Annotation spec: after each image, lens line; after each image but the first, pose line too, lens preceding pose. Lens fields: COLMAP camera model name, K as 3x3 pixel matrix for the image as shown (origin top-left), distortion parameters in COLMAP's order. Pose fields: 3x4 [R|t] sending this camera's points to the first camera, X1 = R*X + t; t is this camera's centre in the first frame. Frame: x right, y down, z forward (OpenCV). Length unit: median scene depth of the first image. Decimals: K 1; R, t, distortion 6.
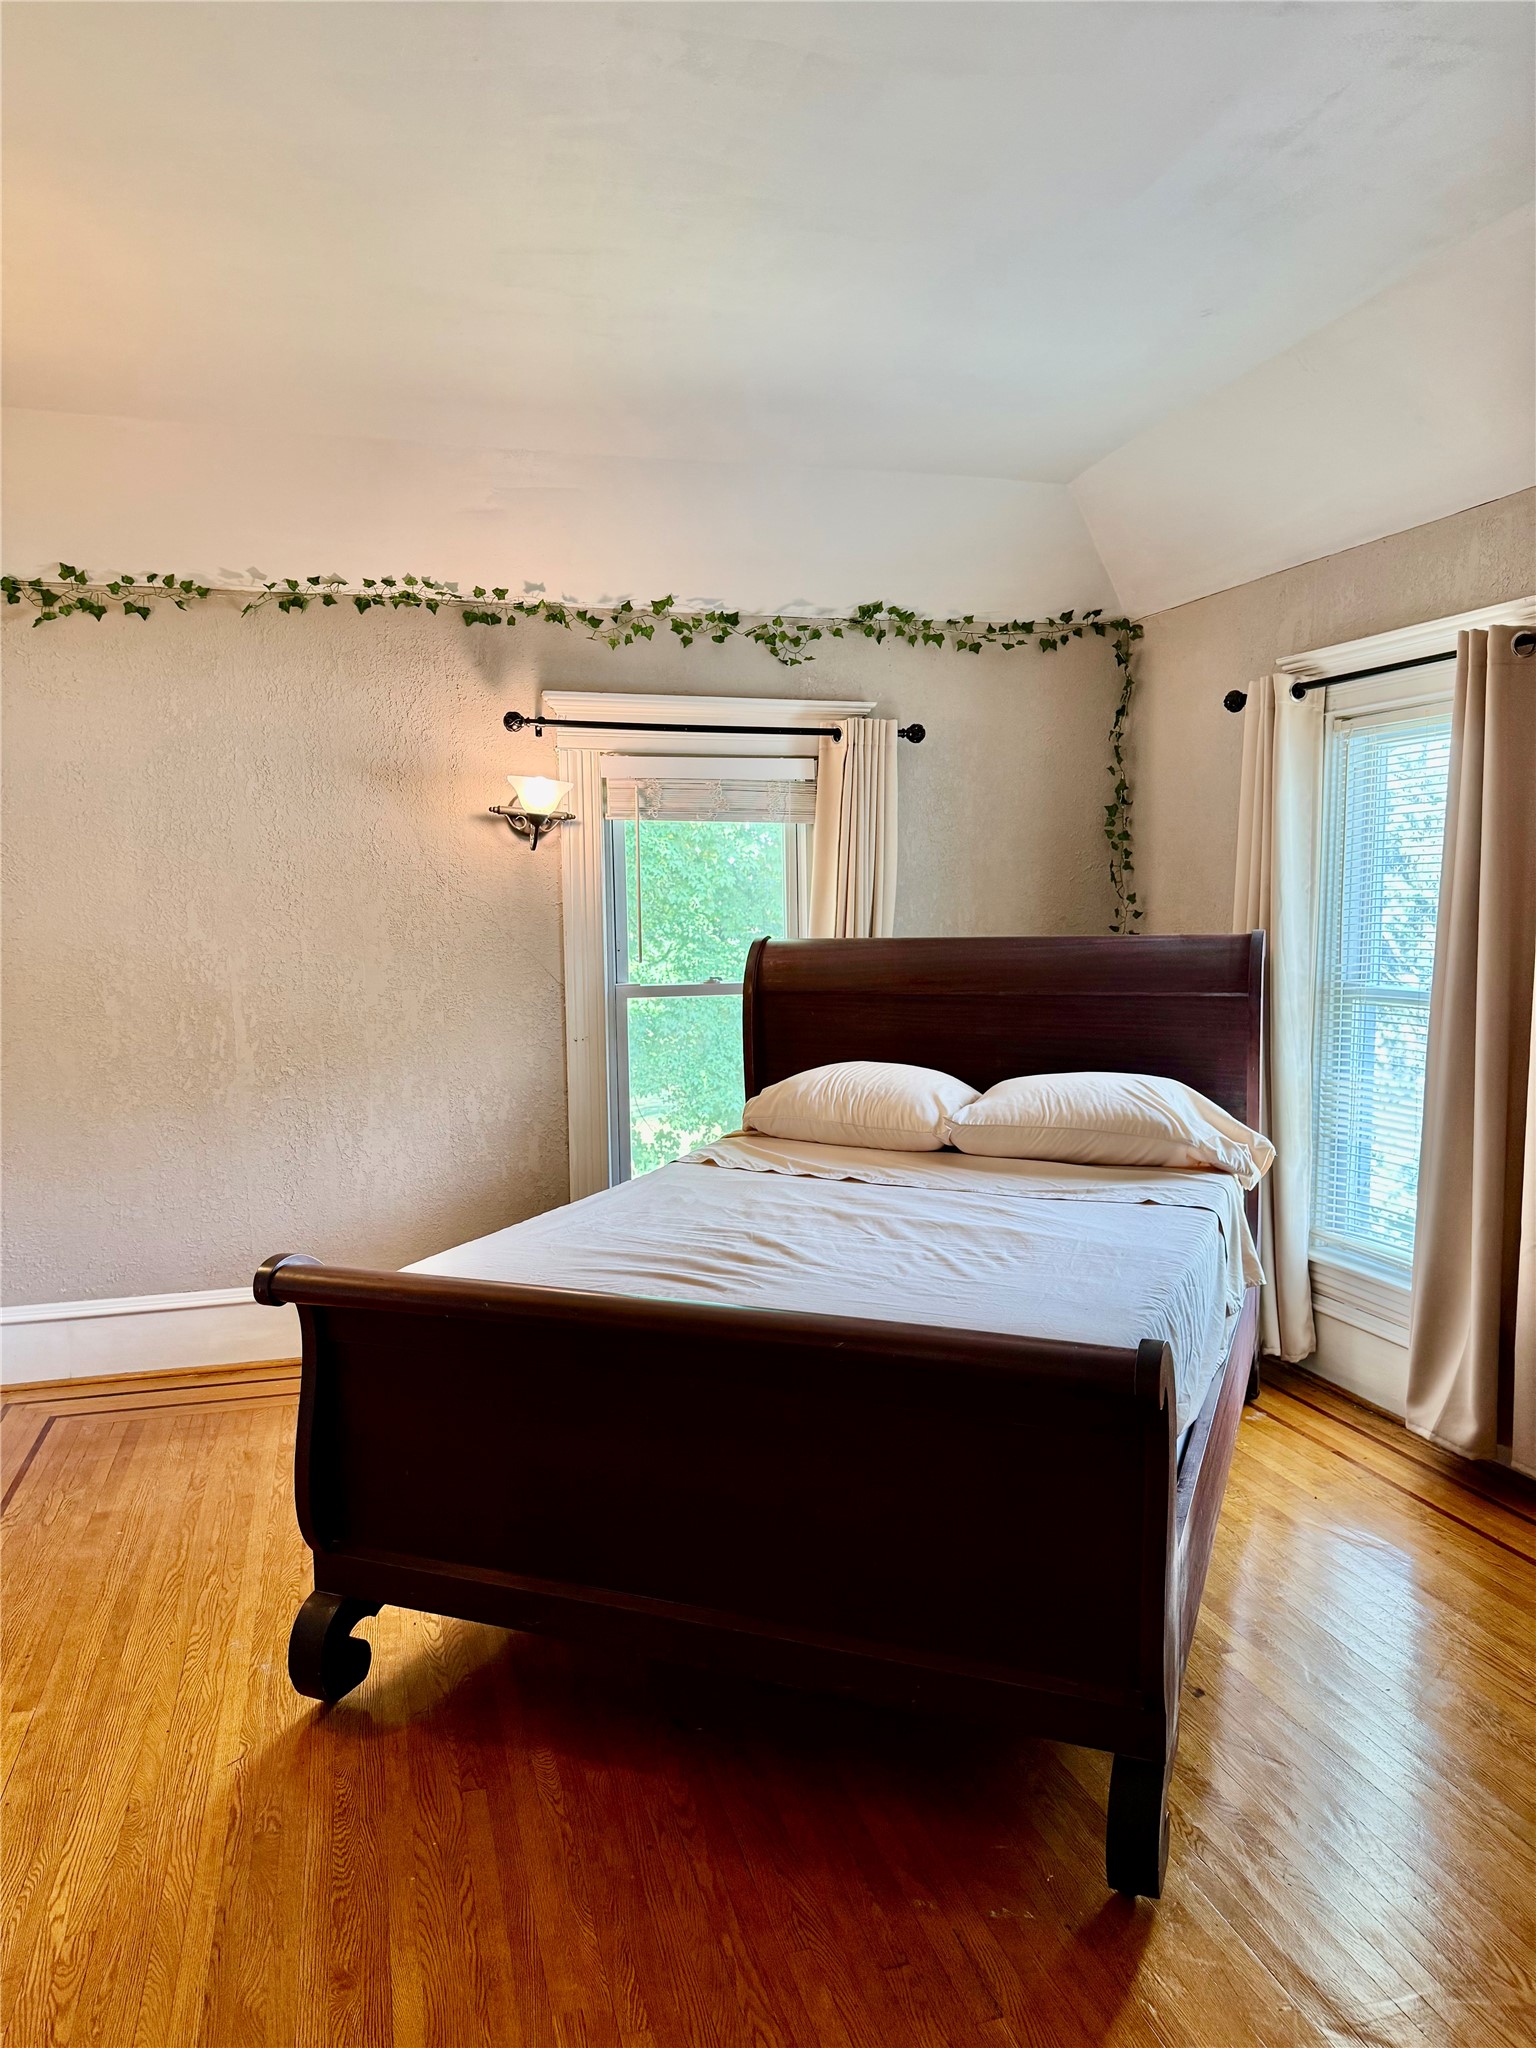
lens RADIAL K [[1446.6, 0, 768.1], [0, 1446.6, 1025.3], [0, 0, 1]] dist [0.004098, 0.000927]
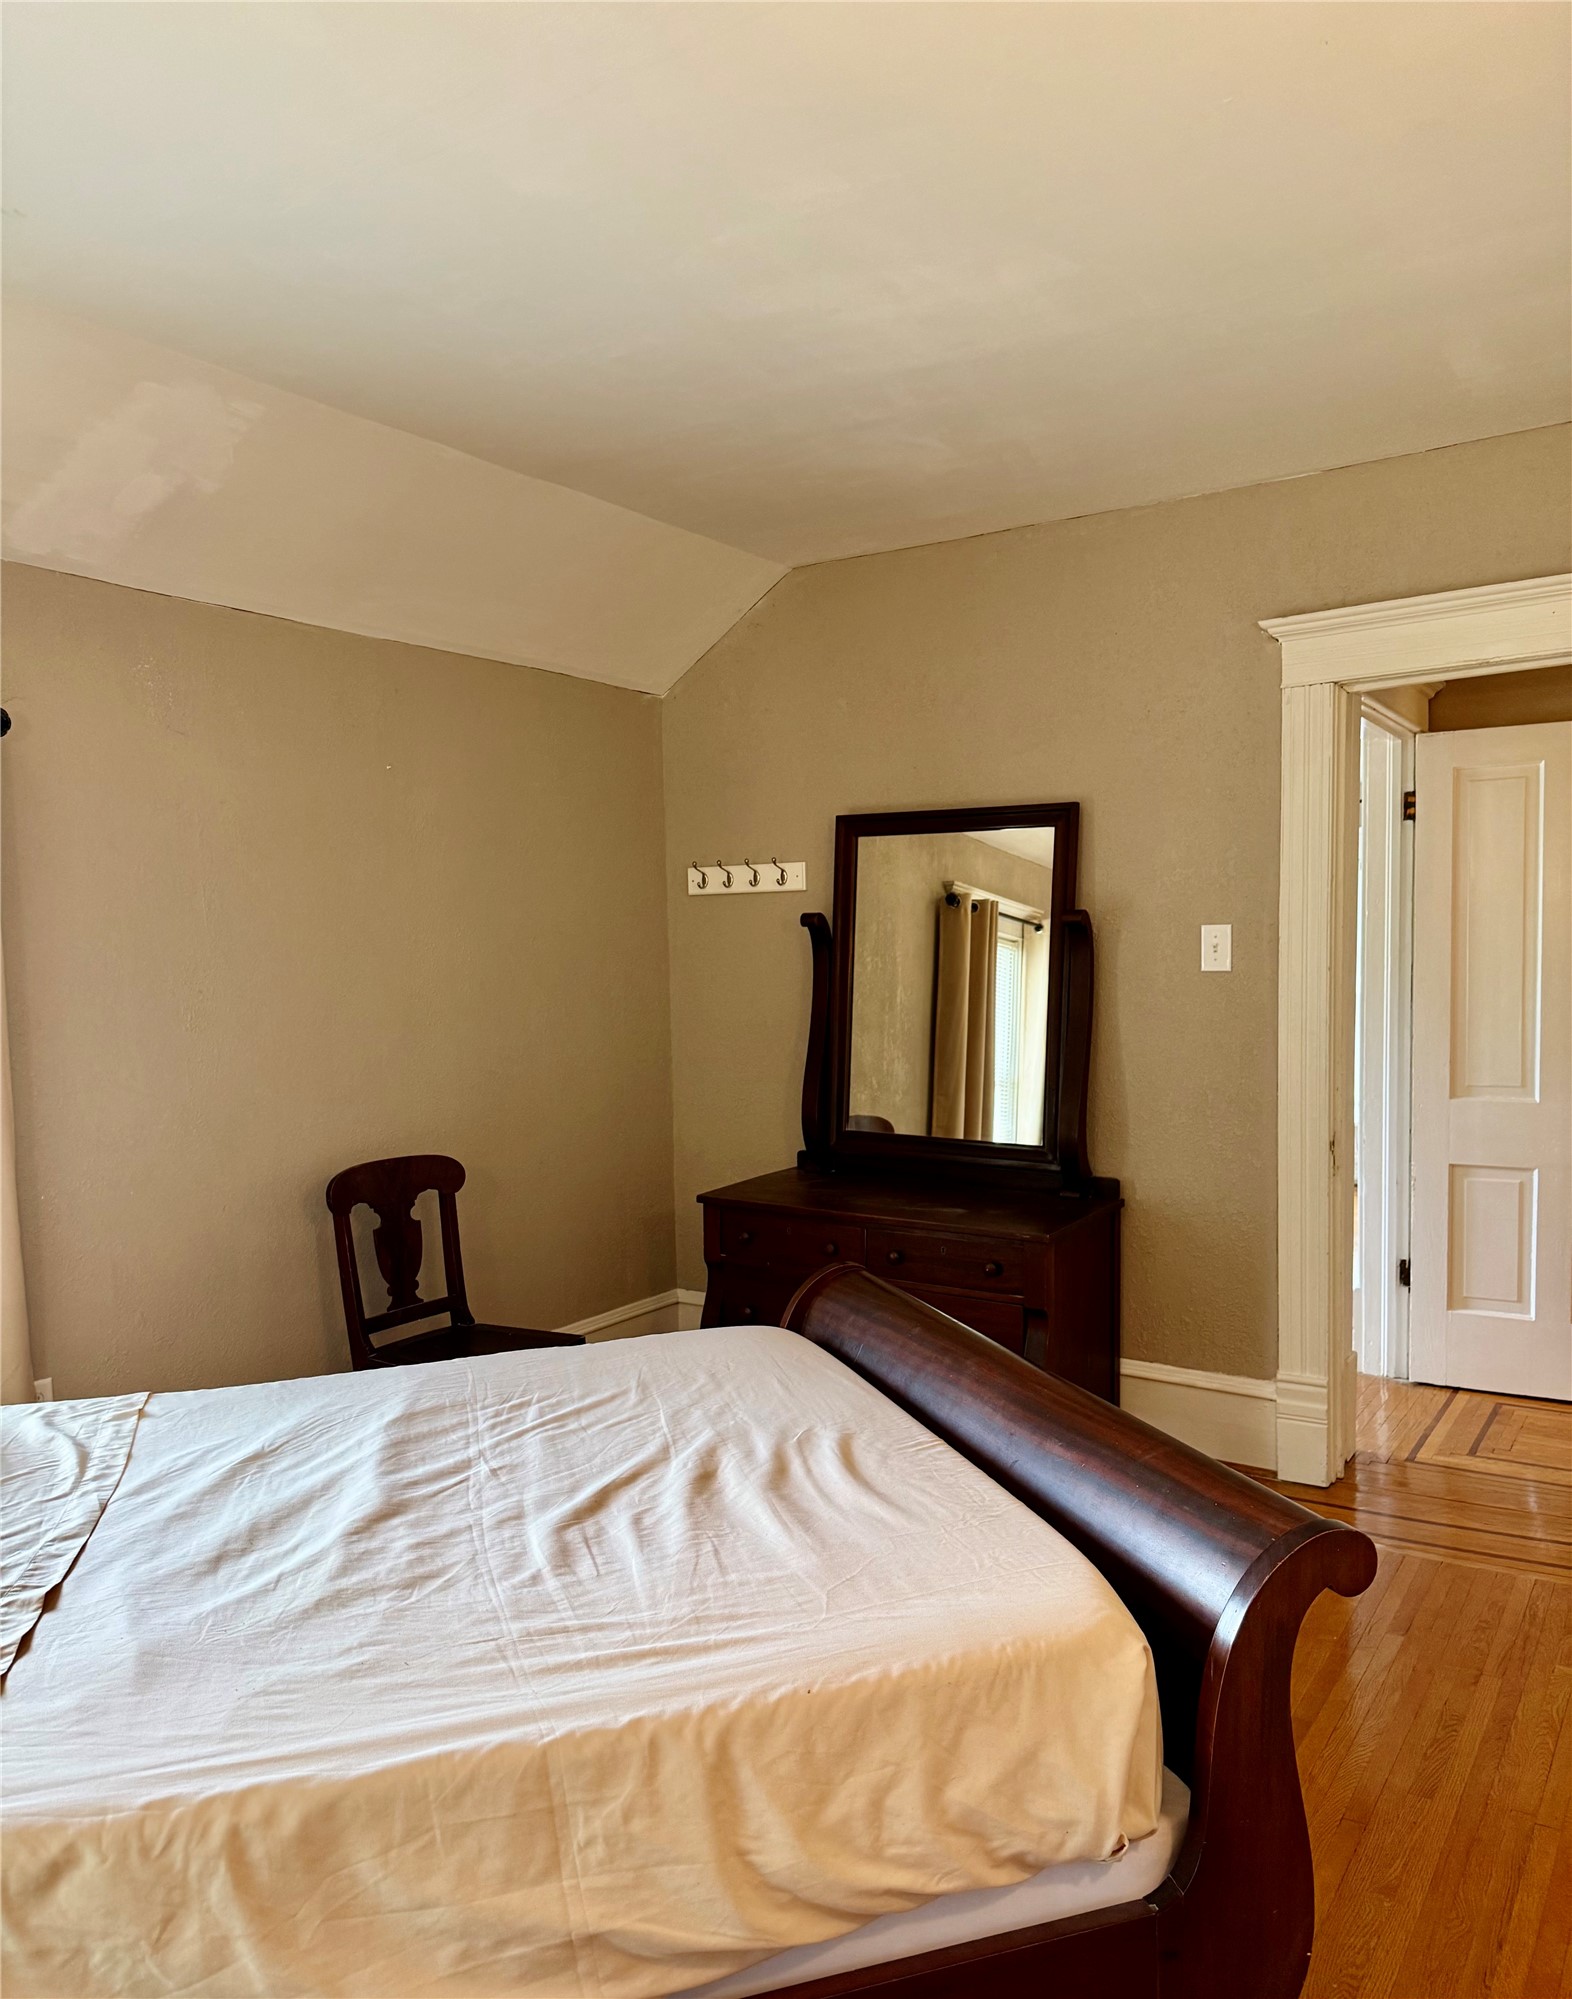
lens RADIAL K [[1488.2, 0, 785.4], [0, 1488.2, 1000.3], [0, 0, 1]] dist [-0.002158, -0.000837]
pose [[-0.648129, -0.011564, 0.761443, -0.587734], [0.101123, 0.989723, 0.101105, -0.144972], [-0.754787, 0.142529, -0.640299, 1.345692]]
